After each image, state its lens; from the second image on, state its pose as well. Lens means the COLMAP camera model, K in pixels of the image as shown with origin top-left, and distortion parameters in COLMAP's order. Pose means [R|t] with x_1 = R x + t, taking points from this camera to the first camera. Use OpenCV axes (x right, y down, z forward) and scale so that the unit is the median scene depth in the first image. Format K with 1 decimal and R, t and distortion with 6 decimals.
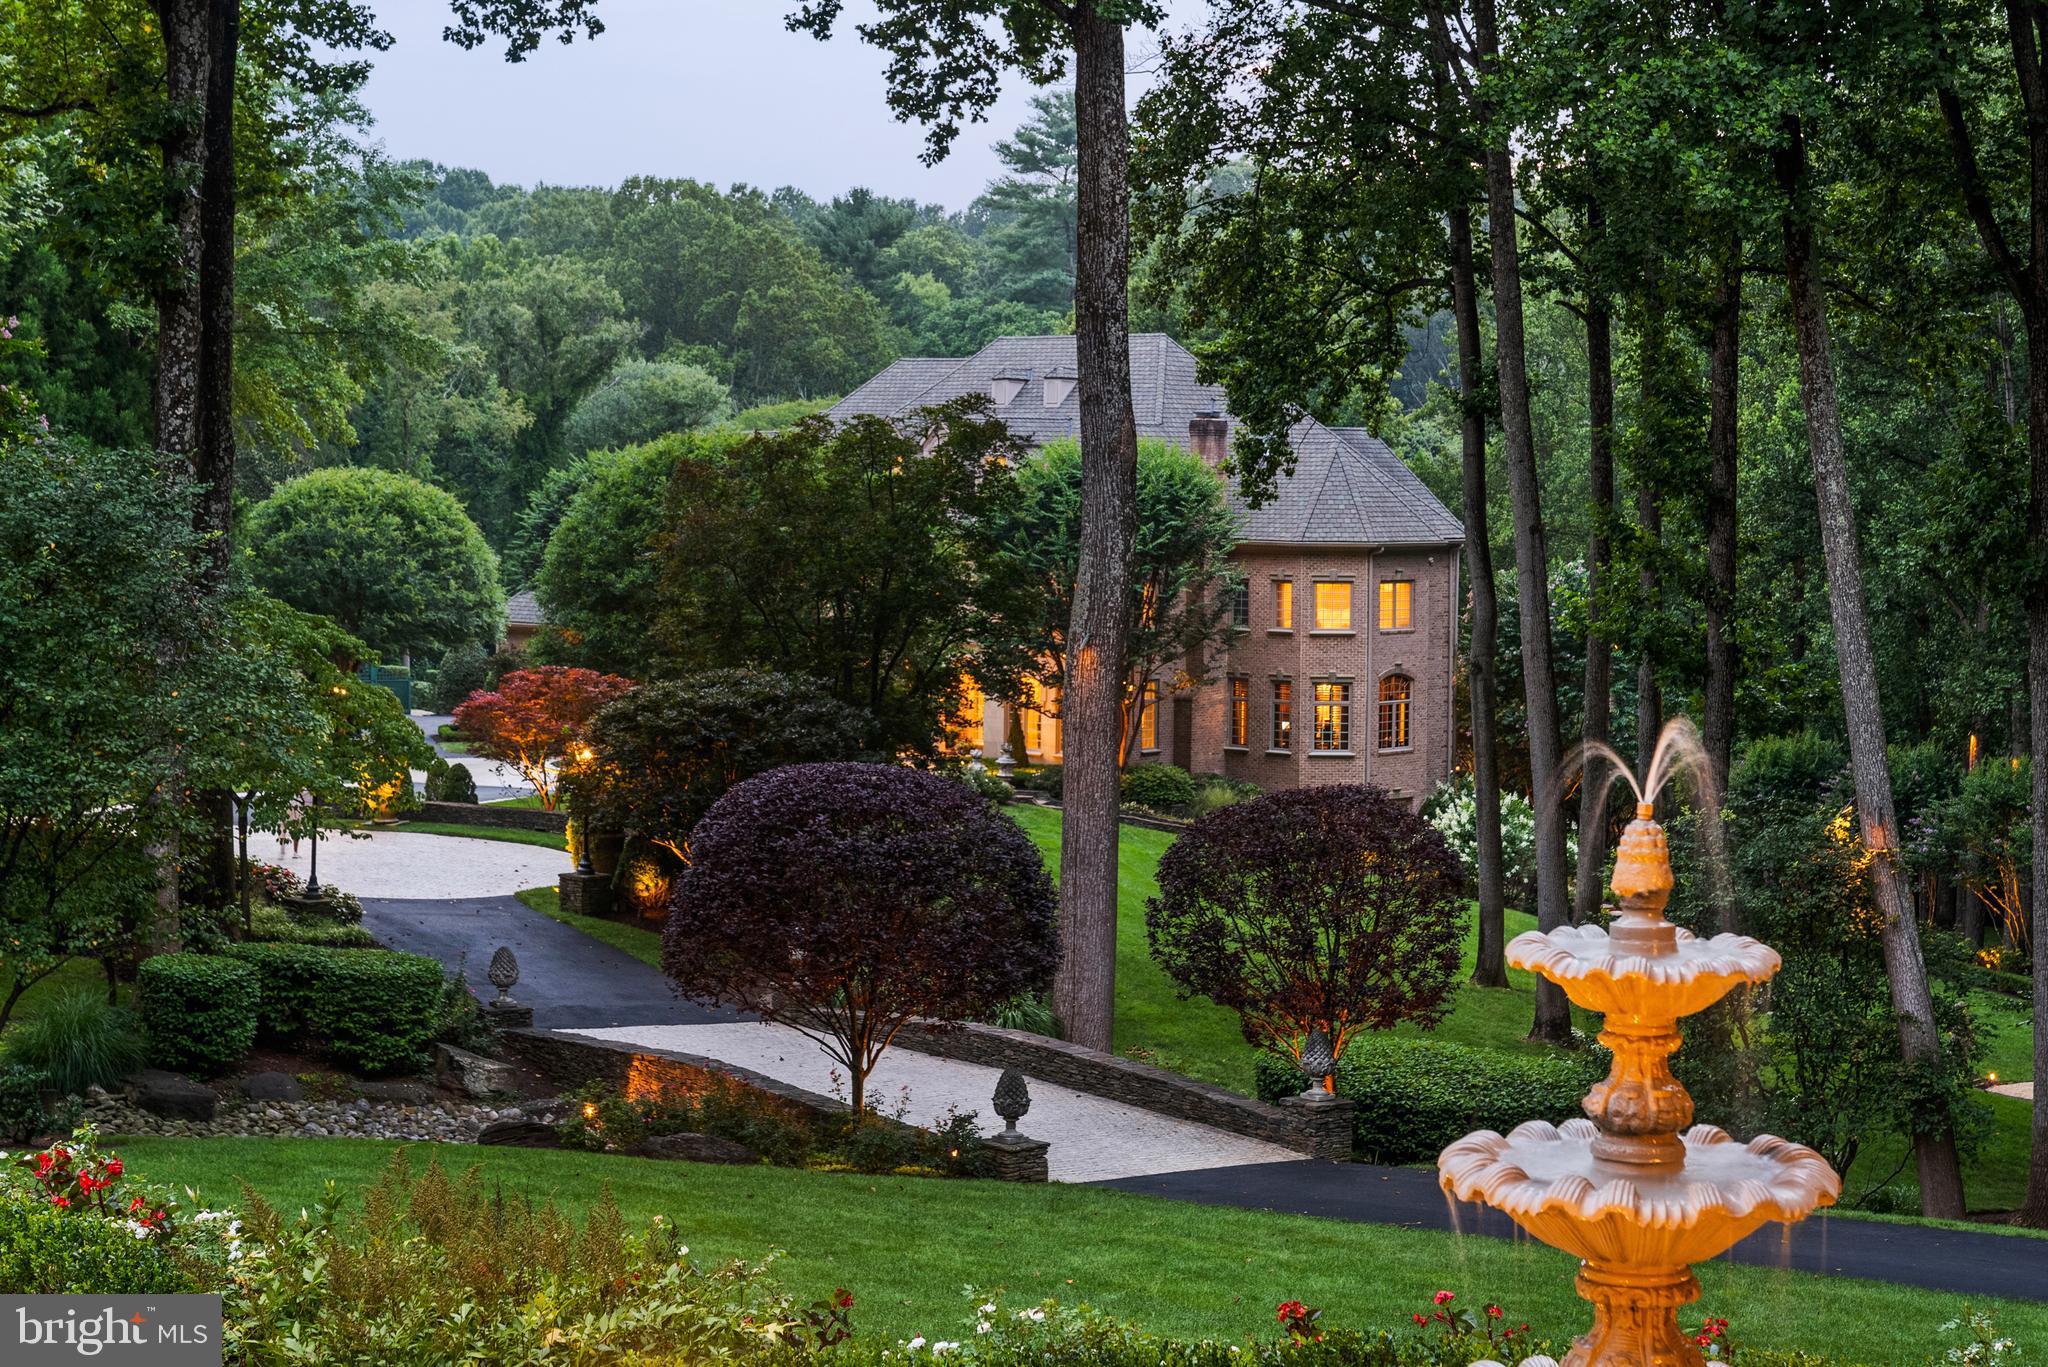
lens RADIAL K [[3698.1, 0, 1024.0], [0, 3698.1, 682.2], [0, 0, 1]] dist [0.072738, 0.000000]
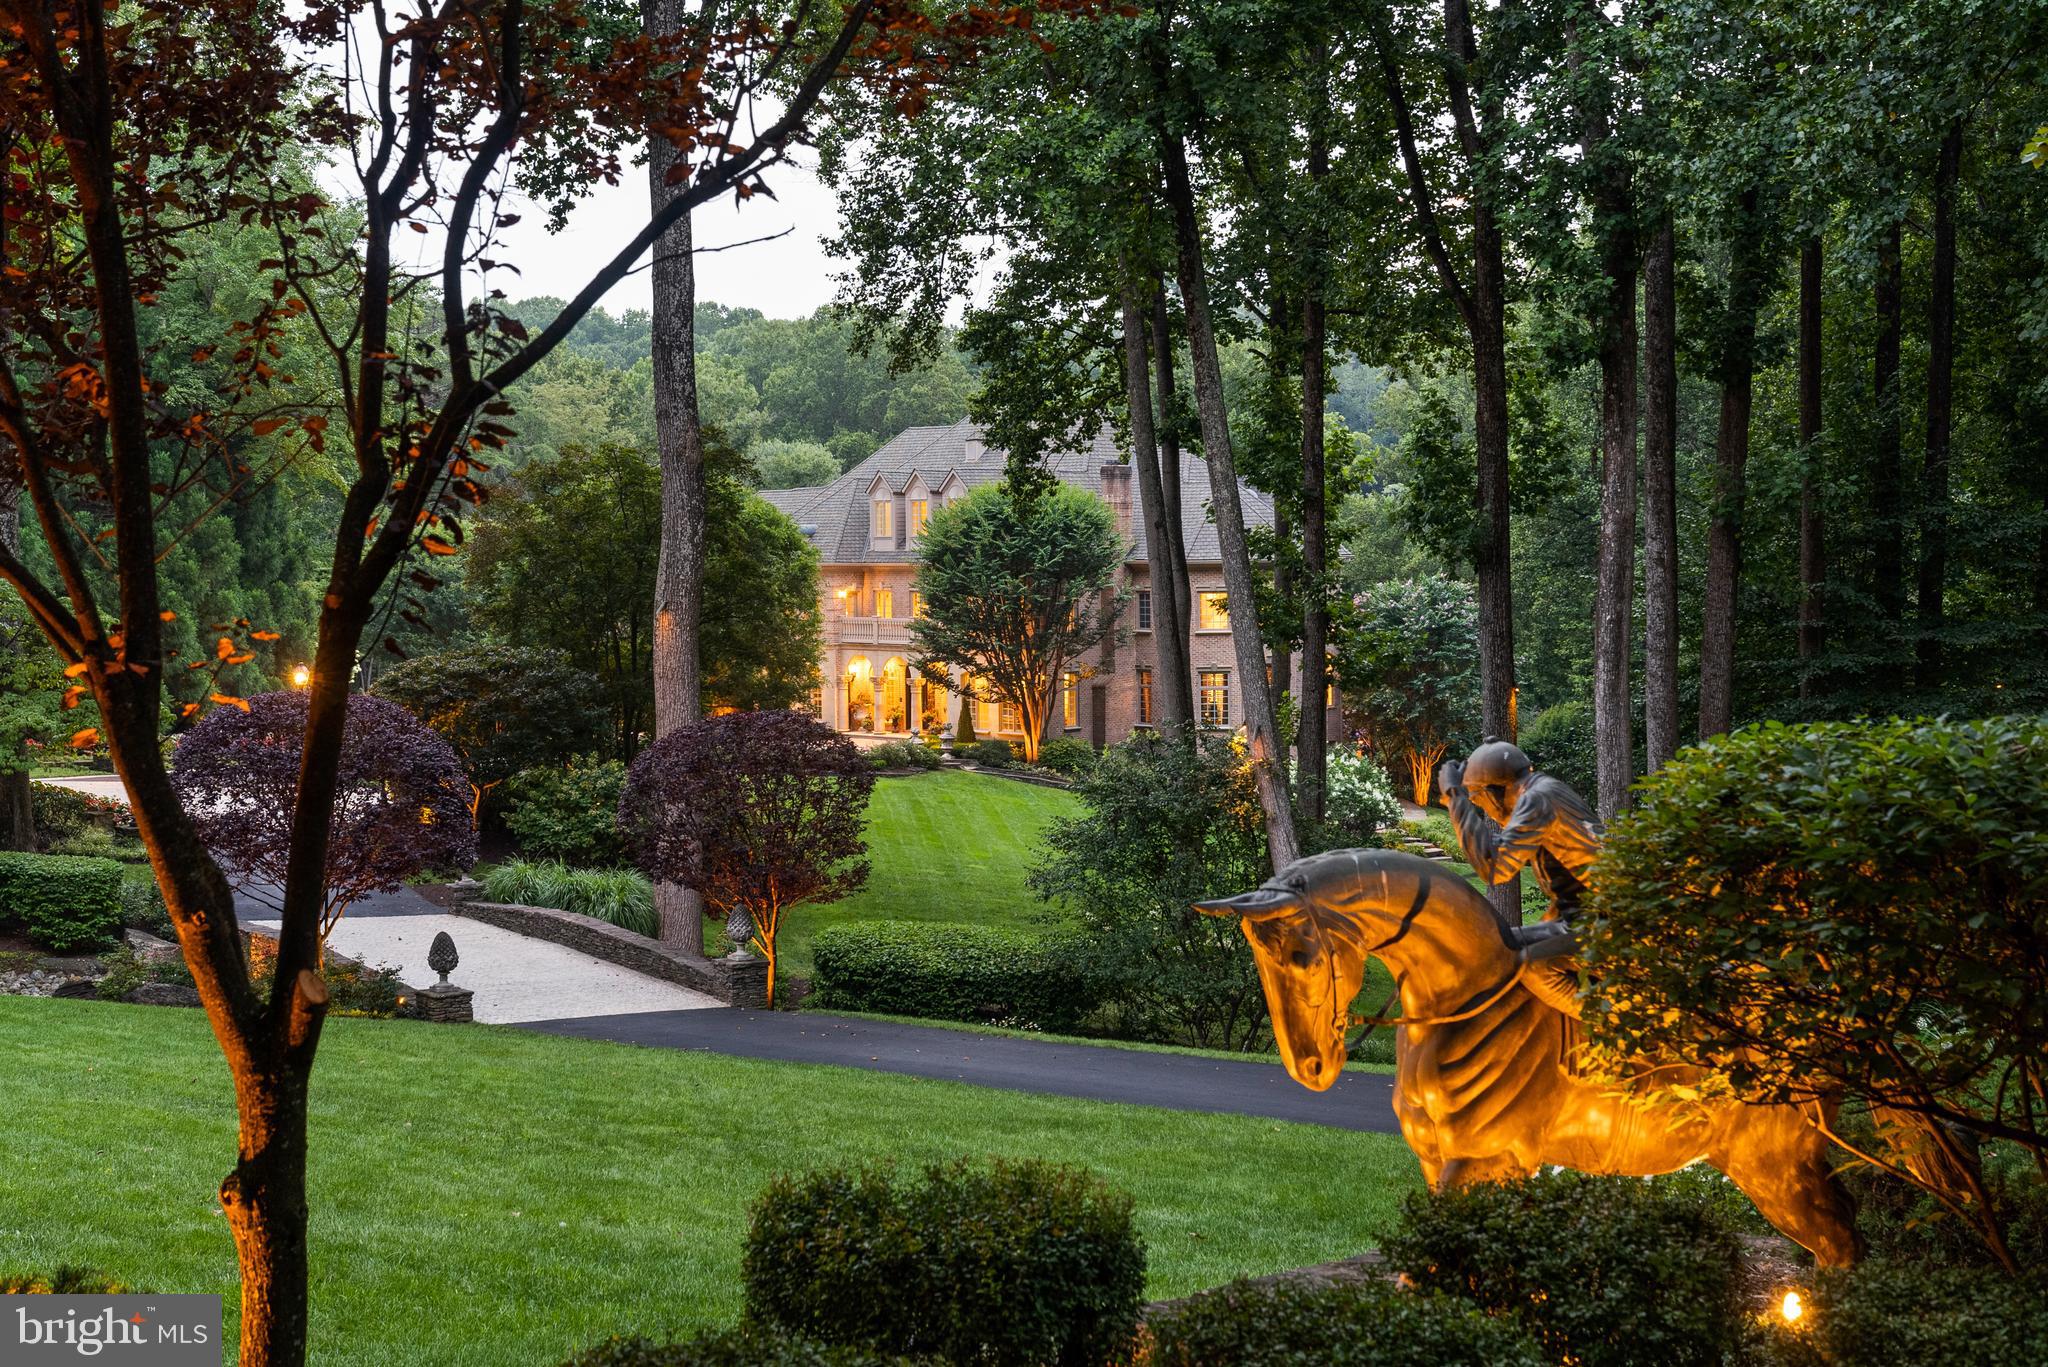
lens RADIAL K [[2865.1, 0, 1016.4], [0, 2865.1, 738.1], [0, 0, 1]] dist [0.083789, 0.000000]
pose [[0.994902, -0.015878, -0.099591, 0.225045], [0.016833, 0.999820, 0.008755, 0.026023], [0.099434, -0.010387, 0.994990, 0.040251]]
